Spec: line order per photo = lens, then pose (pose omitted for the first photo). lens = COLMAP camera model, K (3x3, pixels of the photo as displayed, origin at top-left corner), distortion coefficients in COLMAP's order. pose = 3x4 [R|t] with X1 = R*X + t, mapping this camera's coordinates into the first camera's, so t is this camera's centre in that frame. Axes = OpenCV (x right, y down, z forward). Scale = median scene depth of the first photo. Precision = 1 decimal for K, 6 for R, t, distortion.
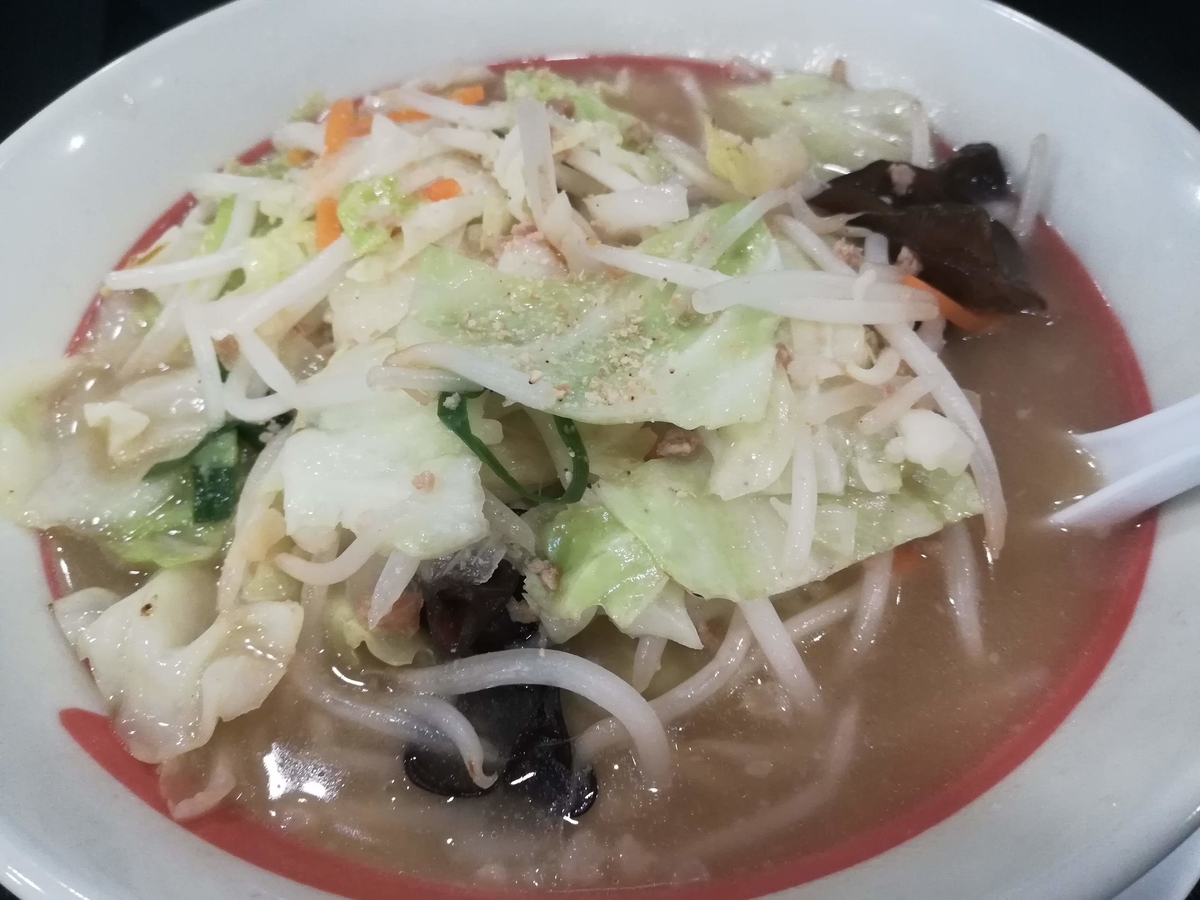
lens RADIAL K [[941.9, 0, 600.0], [0, 941.9, 450.0], [0, 0, 1]] dist [0.007305, 0.000704]
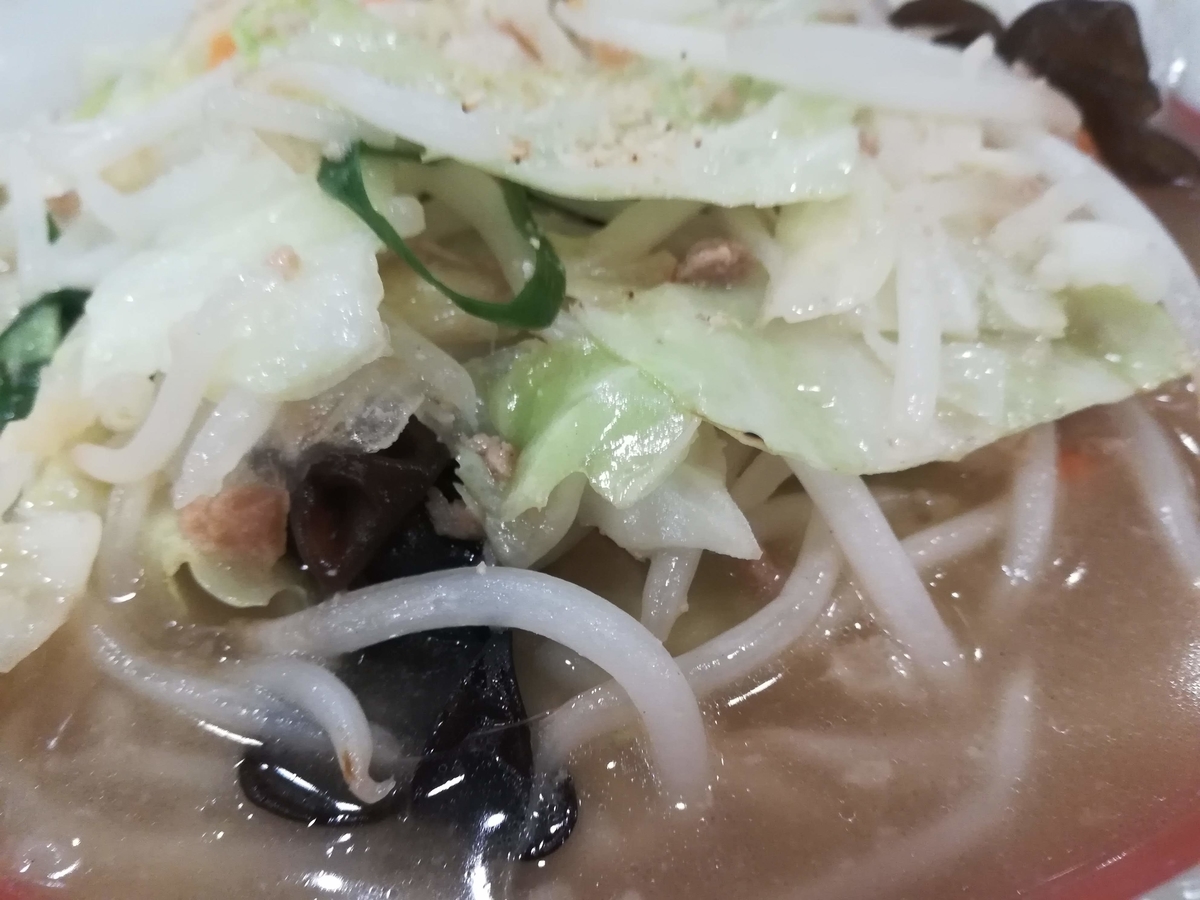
lens RADIAL K [[975.3, 0, 600.0], [0, 975.3, 450.0], [0, 0, 1]] dist [-0.037473, 0.000454]
pose [[0.999804, -0.009201, -0.017505, 0.020851], [0.006612, 0.989760, -0.142590, 0.220961], [0.018638, 0.142446, 0.989627, 0.392599]]
